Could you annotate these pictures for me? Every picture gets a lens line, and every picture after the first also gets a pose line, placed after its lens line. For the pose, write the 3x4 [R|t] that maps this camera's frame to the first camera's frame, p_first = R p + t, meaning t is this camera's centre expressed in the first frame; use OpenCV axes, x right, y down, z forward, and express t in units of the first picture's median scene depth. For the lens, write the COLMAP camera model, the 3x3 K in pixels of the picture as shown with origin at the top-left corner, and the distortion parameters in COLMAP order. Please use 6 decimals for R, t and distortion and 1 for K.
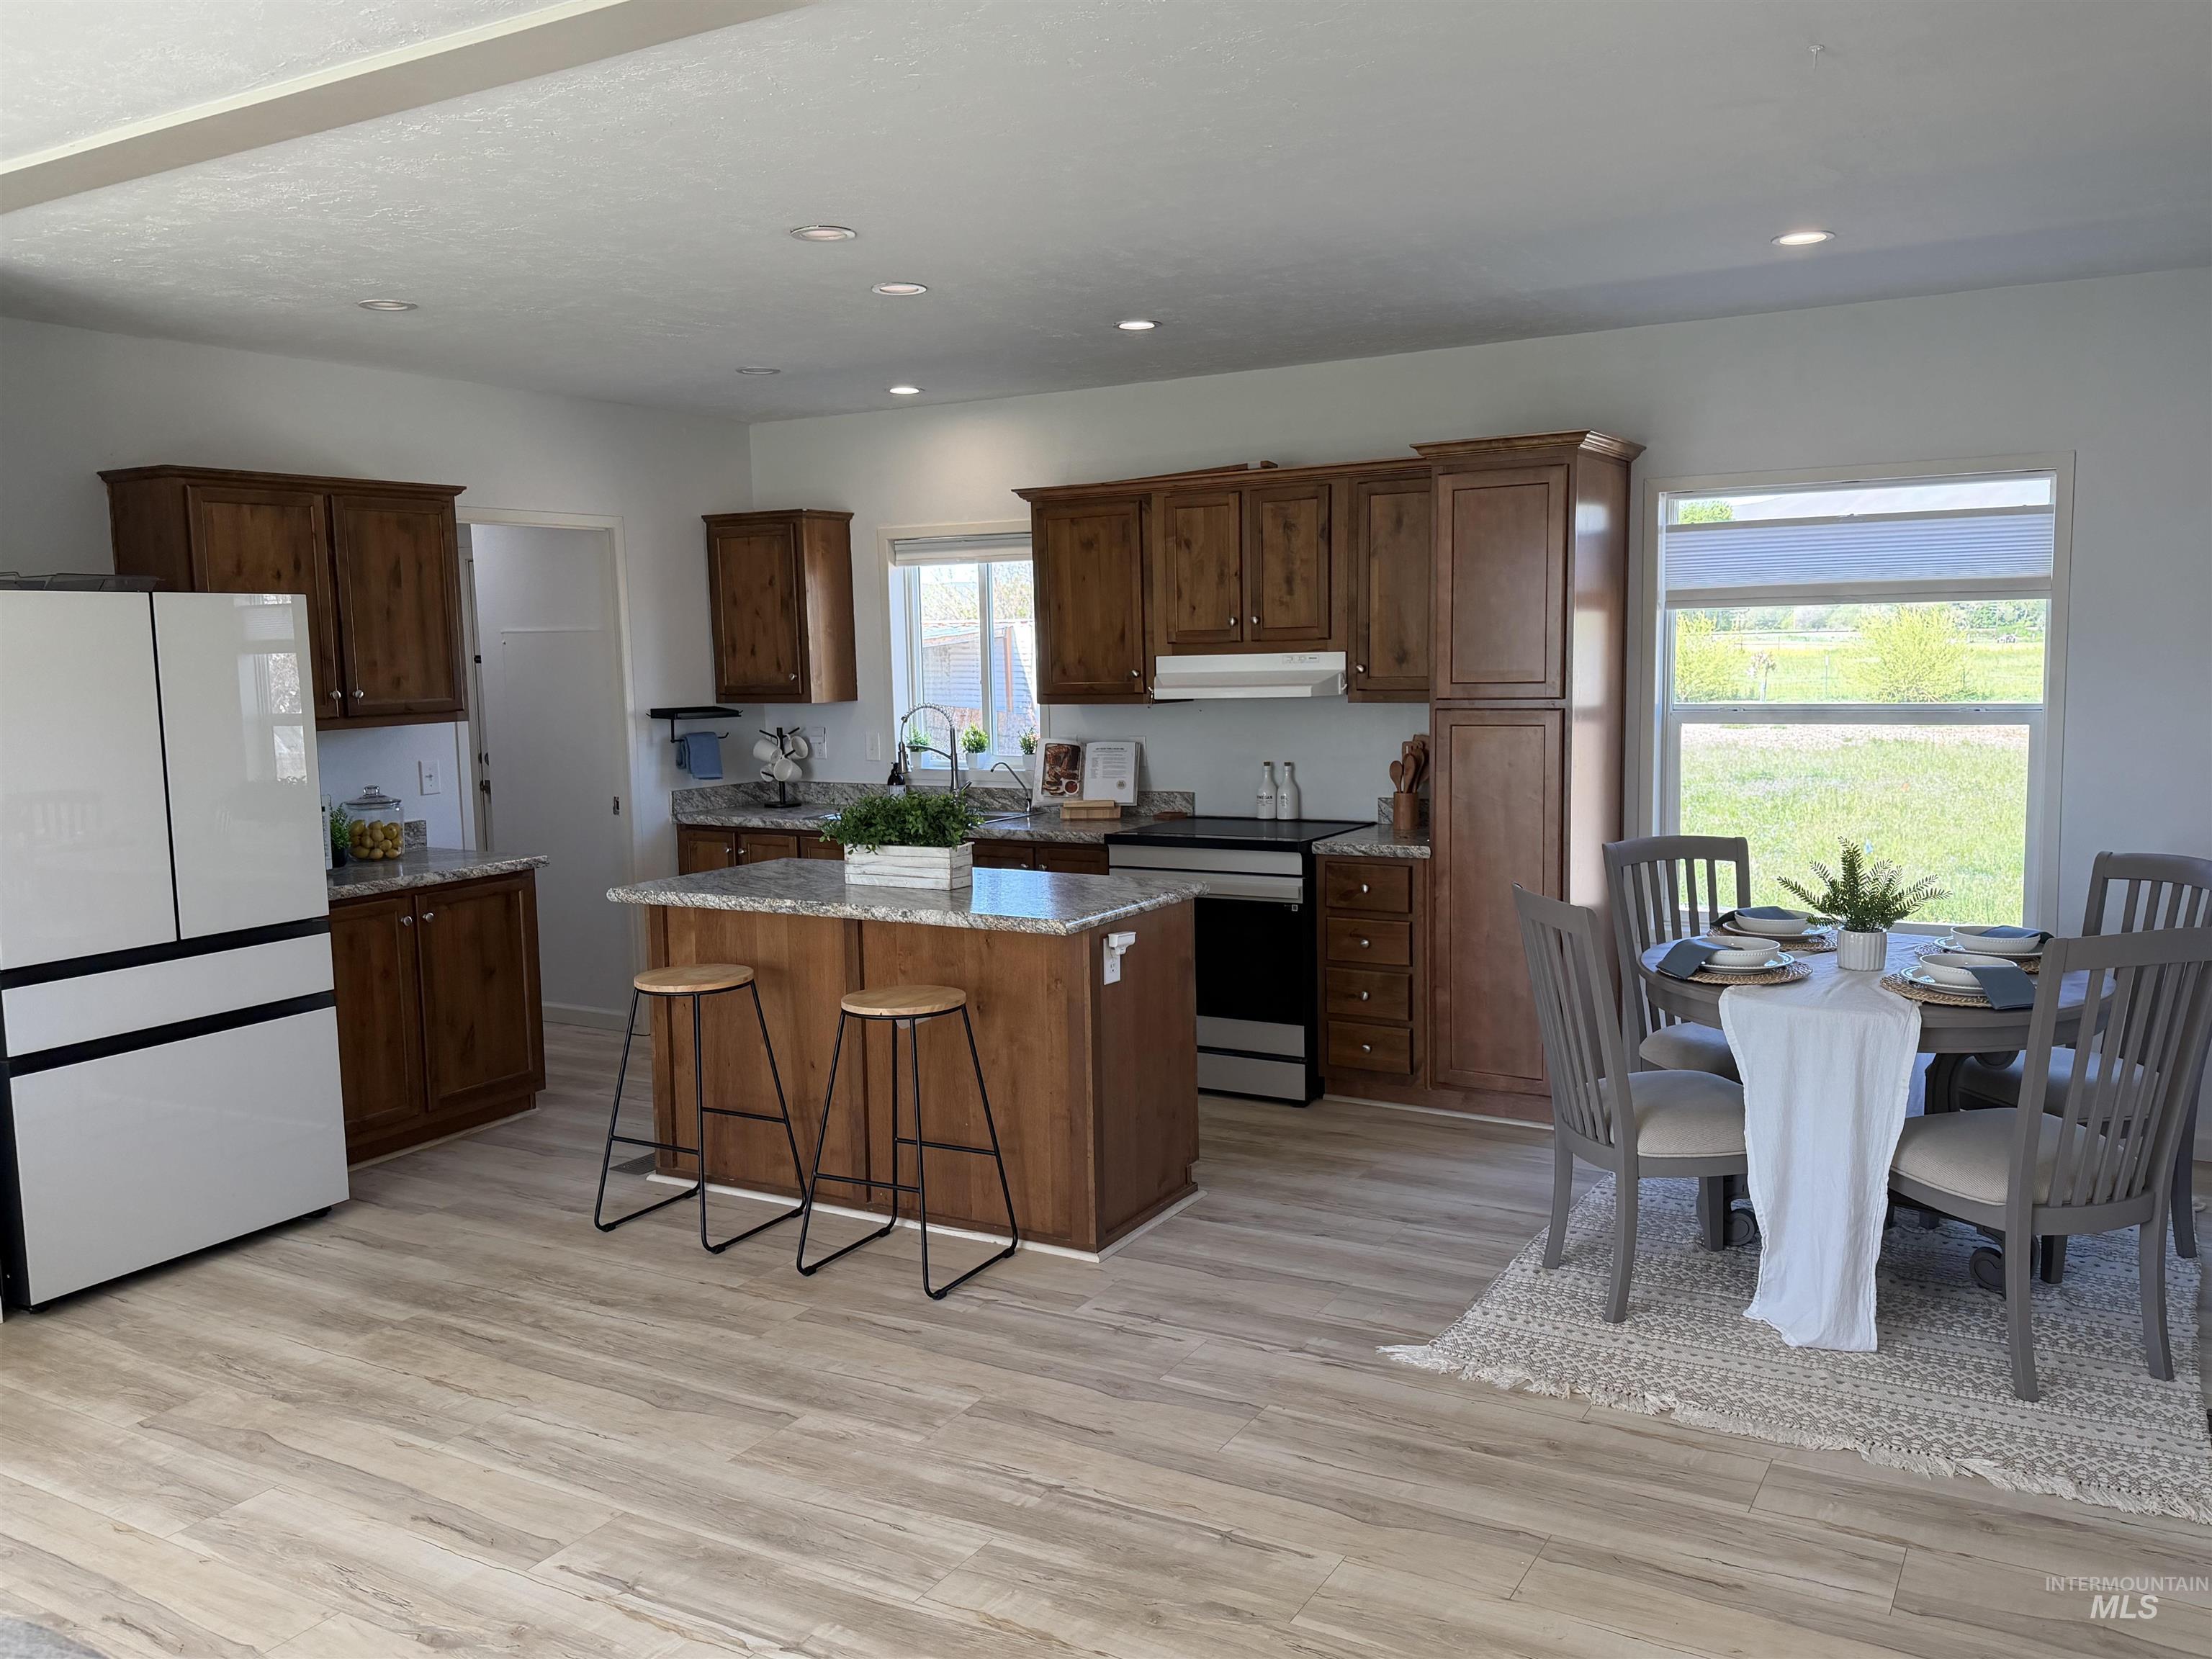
lens RADIAL K [[1707.3, 0, 1114.4], [0, 1707.3, 835.7], [0, 0, 1]] dist [0.057816, -0.016538]
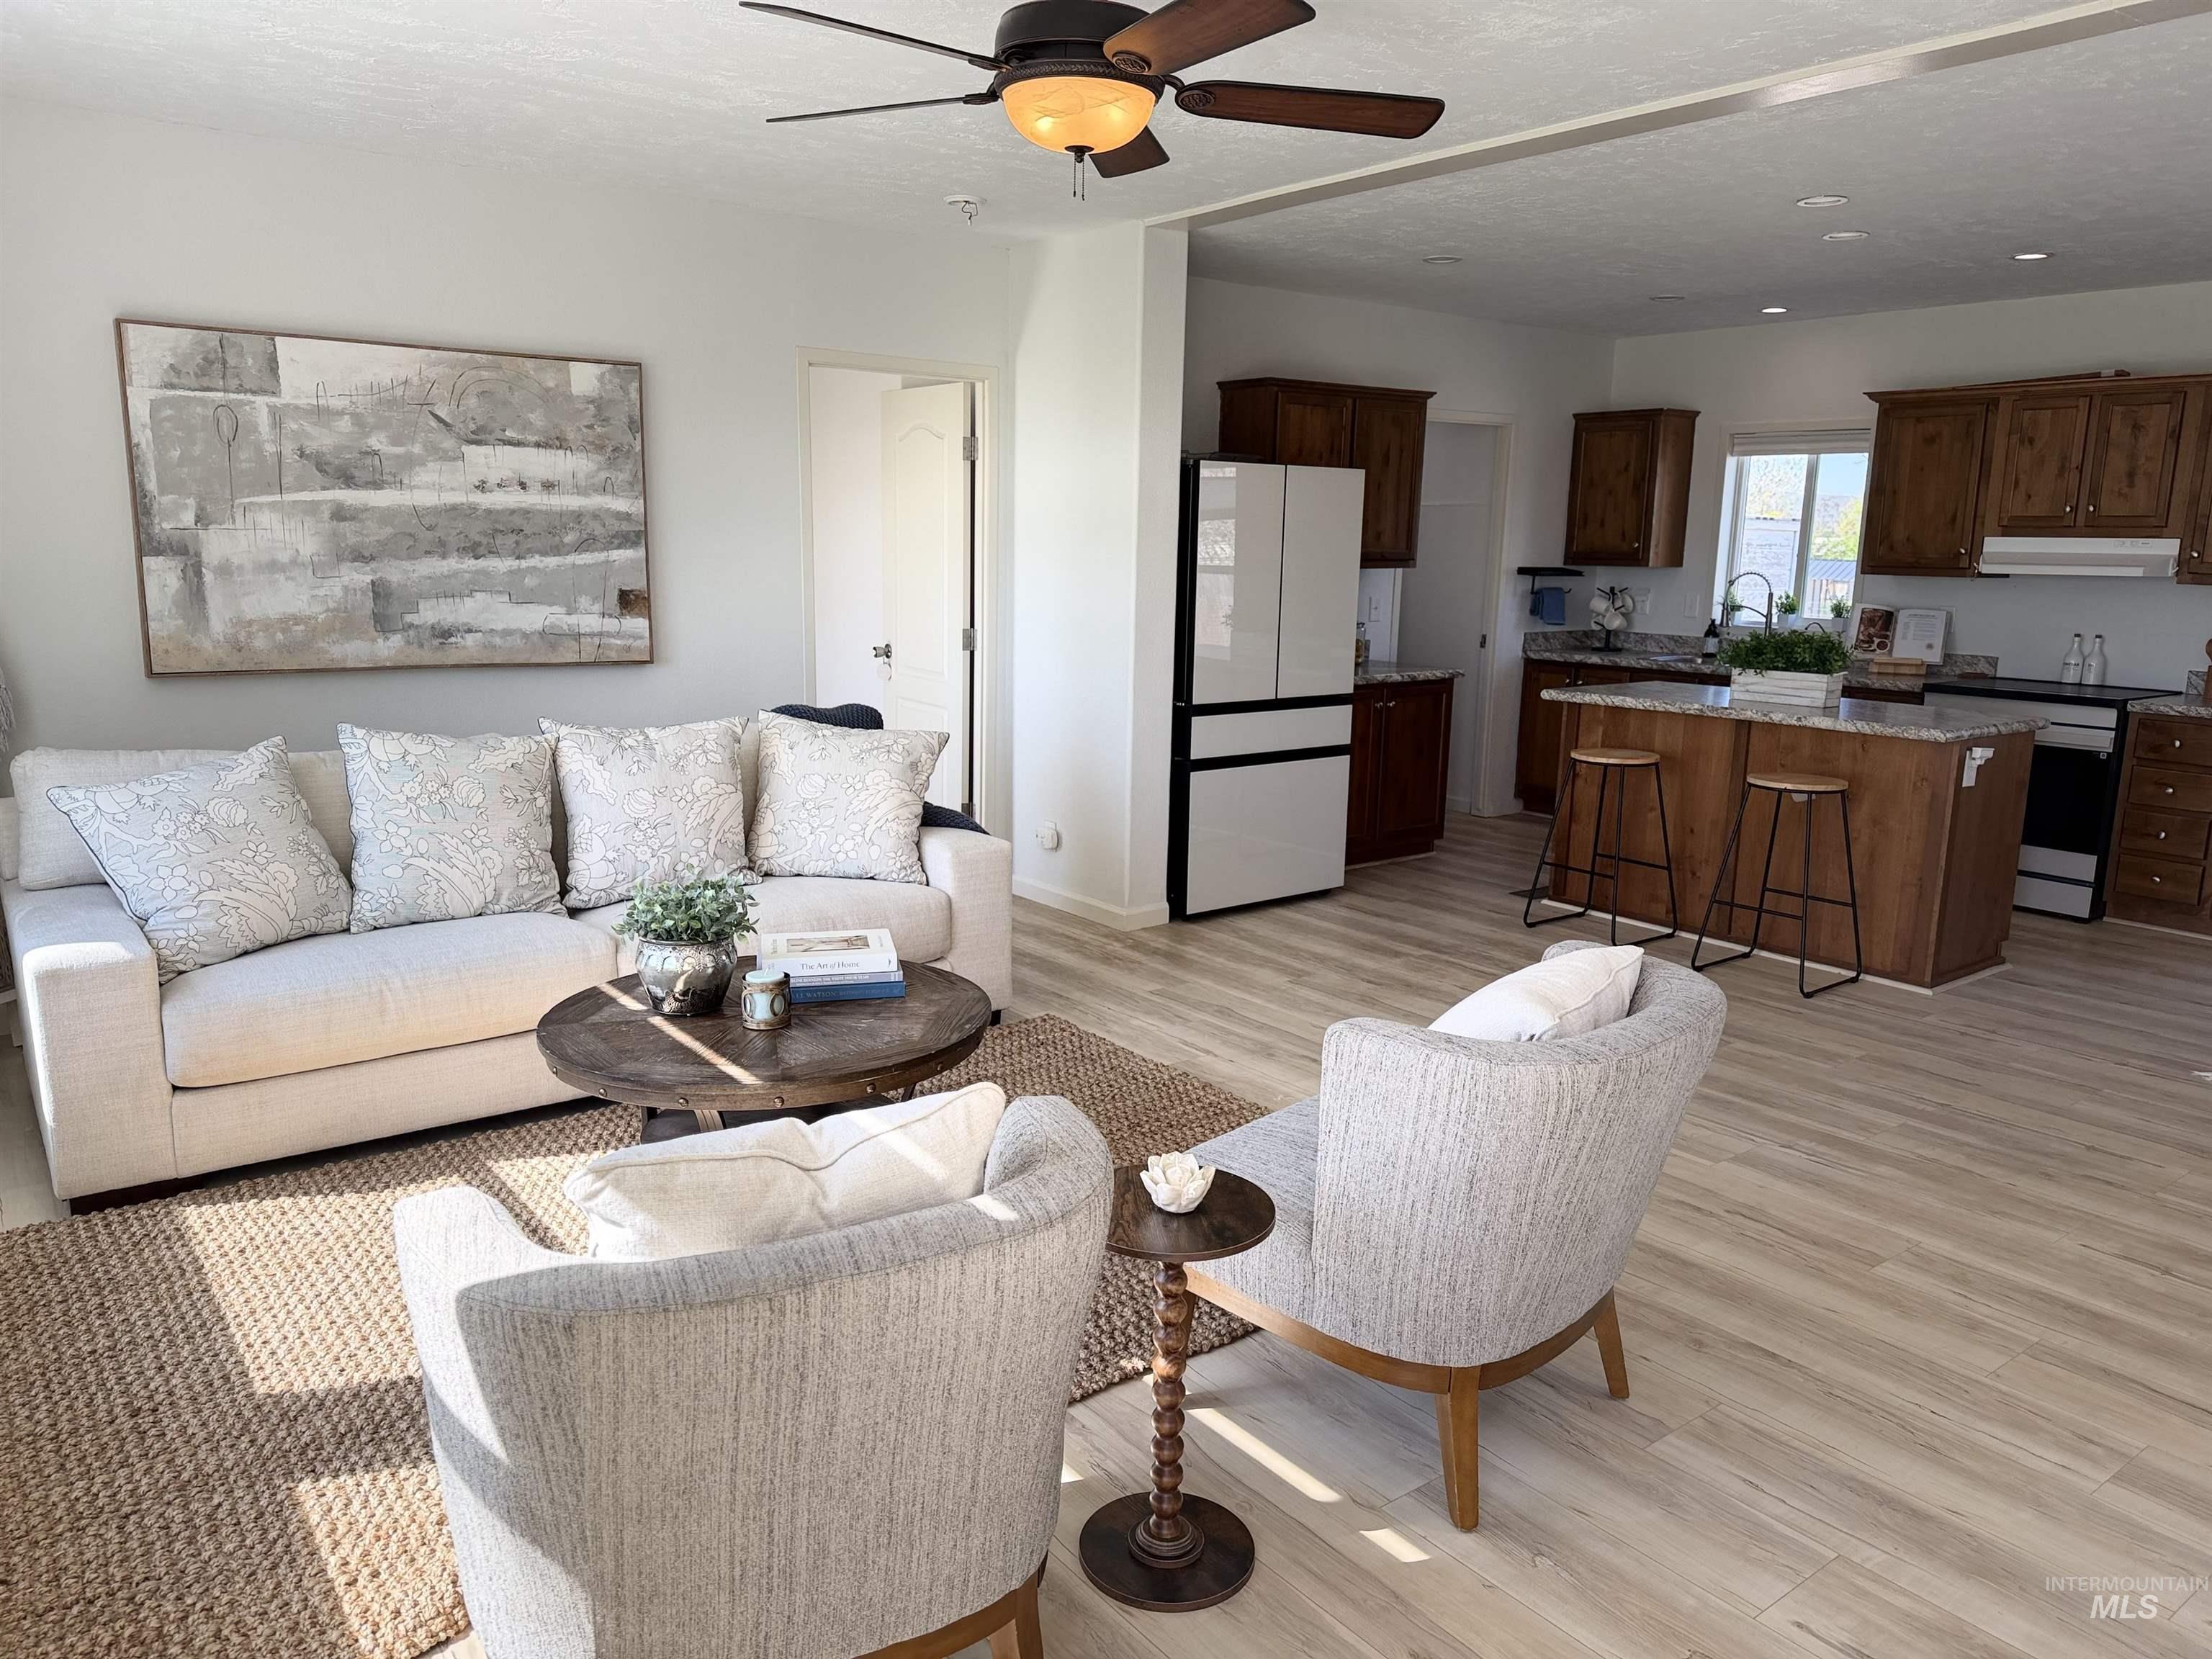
lens RADIAL K [[1509.1, 0, 1080.8], [0, 1509.1, 860.1], [0, 0, 1]] dist [0.011110, -0.049089]
pose [[0.912804, 0.117141, -0.391238, -0.139710], [-0.077116, 0.990186, 0.116552, 0.052753], [0.401051, -0.076219, 0.912879, -0.261606]]
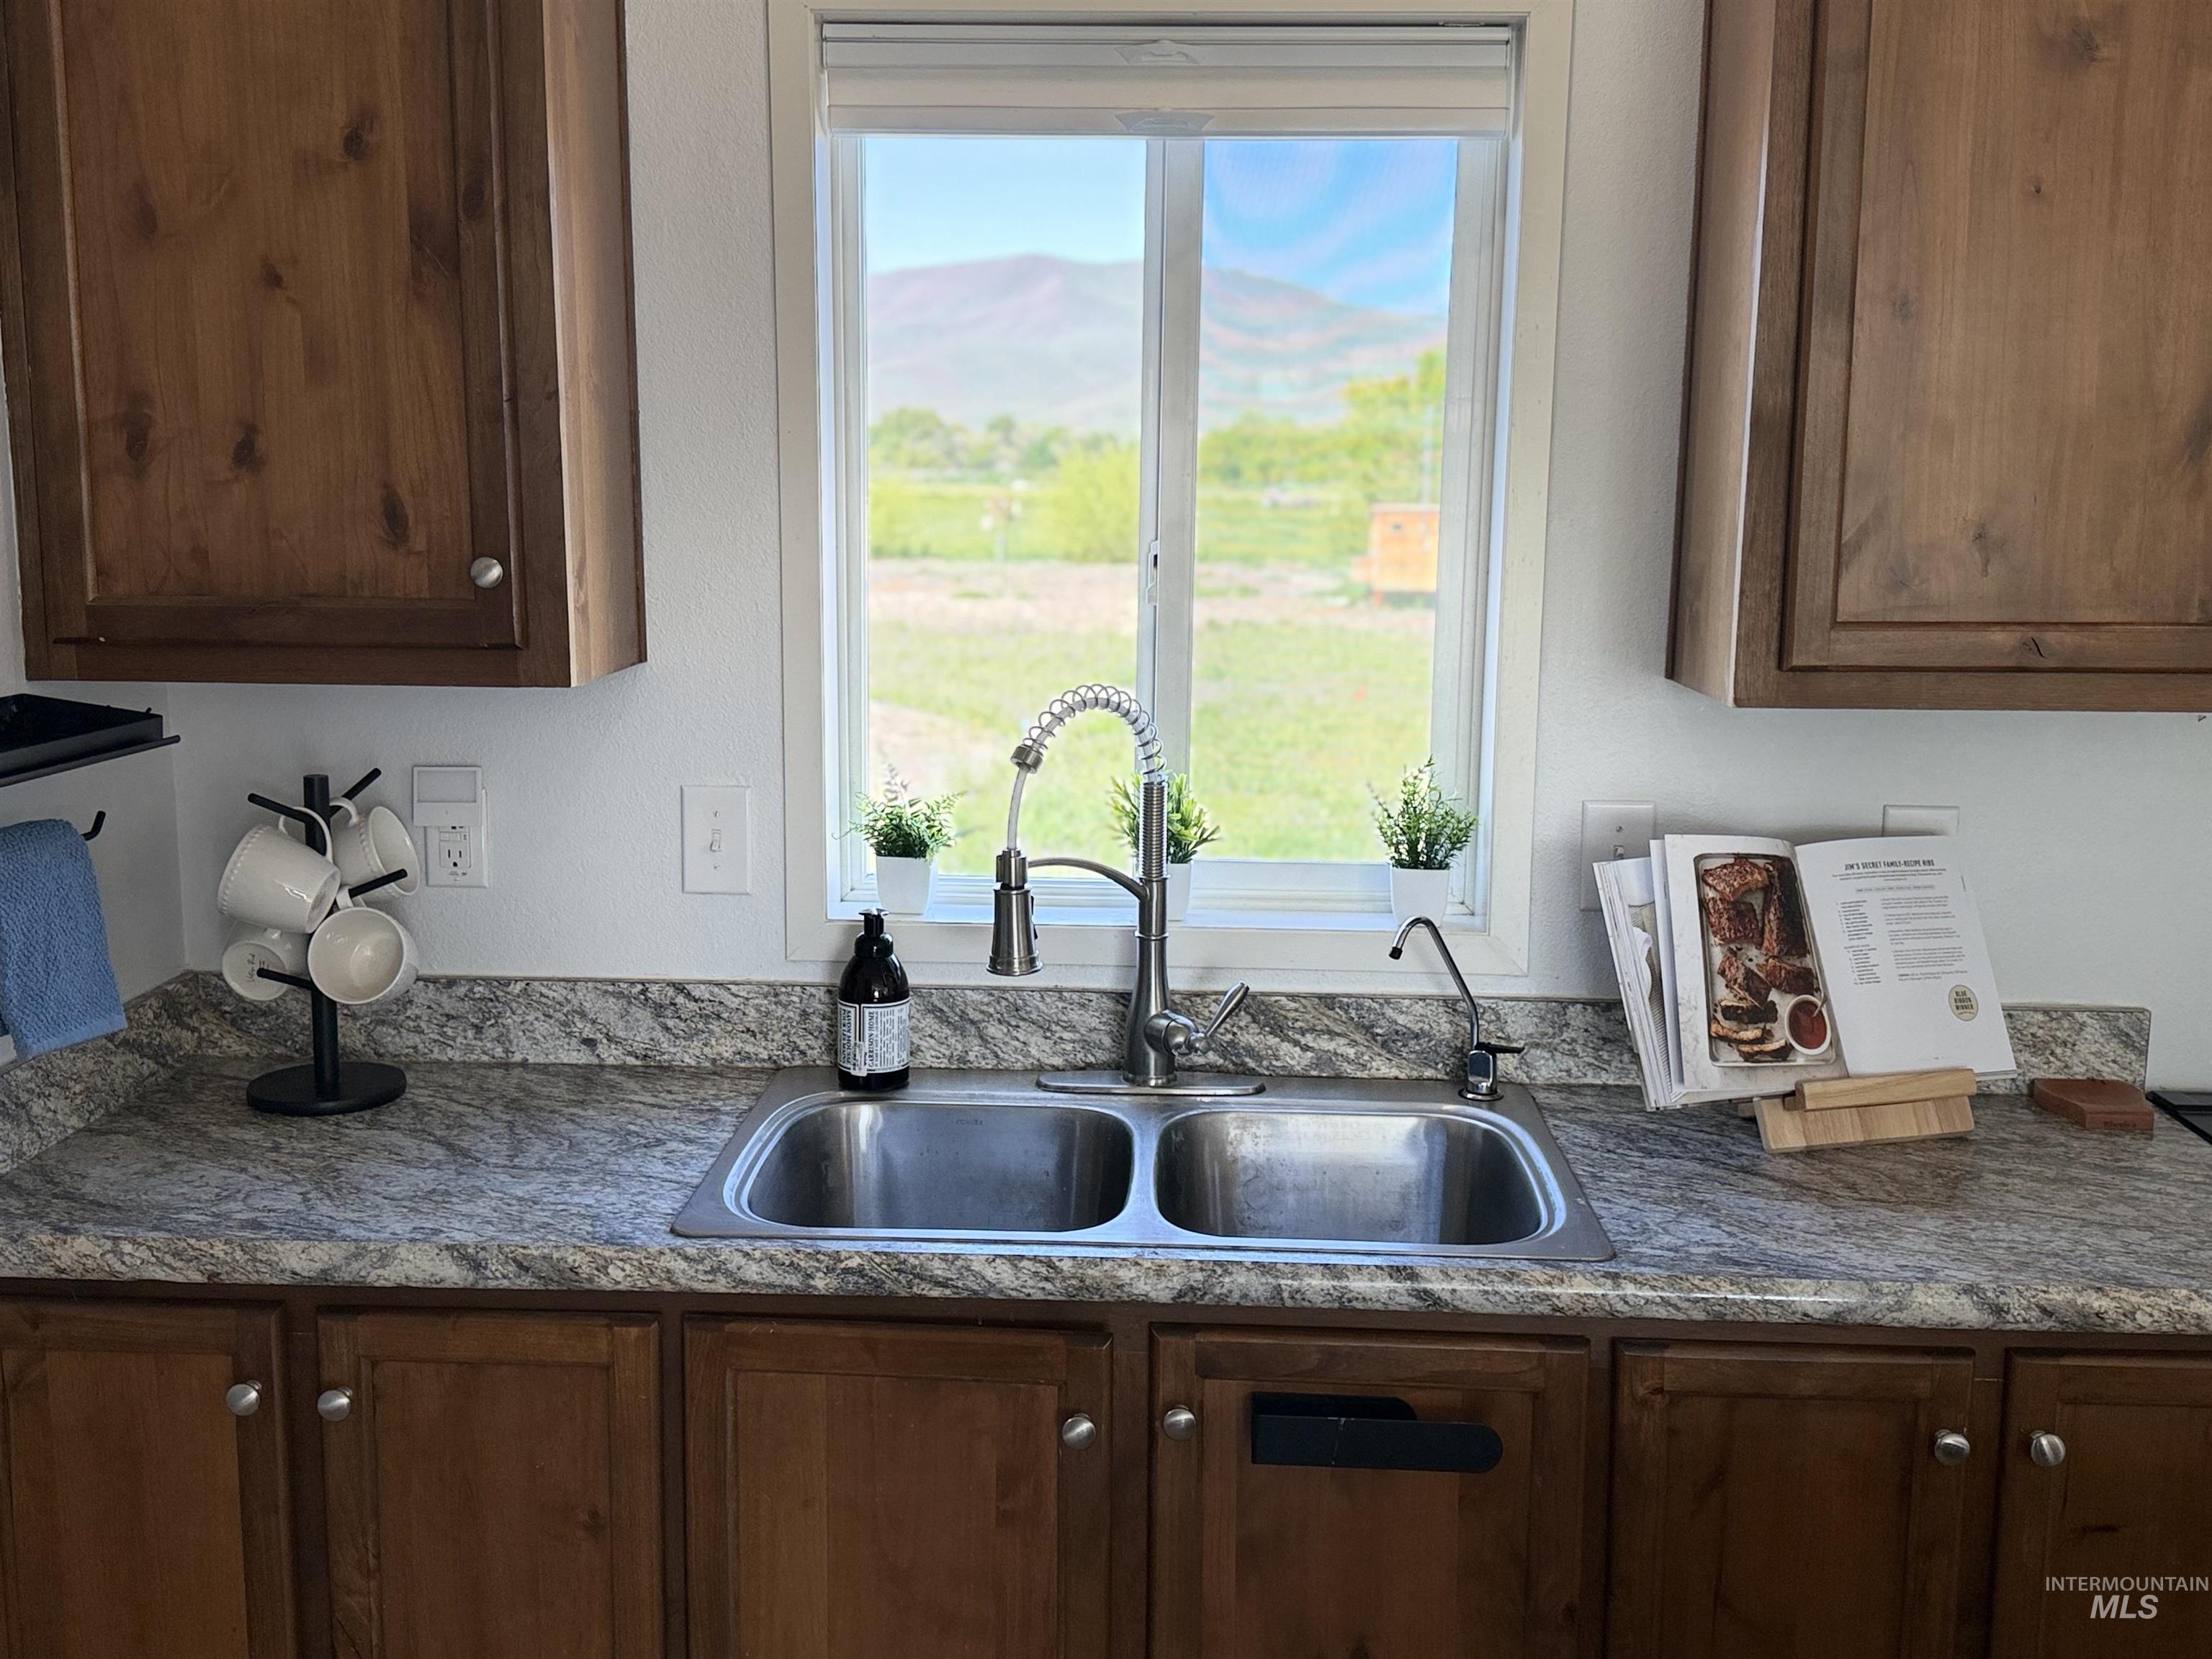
lens RADIAL K [[2274.0, 0, 1103.3], [0, 2274.0, 830.9], [0, 0, 1]] dist [-0.017430, 0.000000]
pose [[0.888030, -0.047051, 0.457372, -0.356198], [0.024195, 0.998154, 0.055706, -0.102946], [-0.459149, -0.038403, 0.887529, 0.976947]]
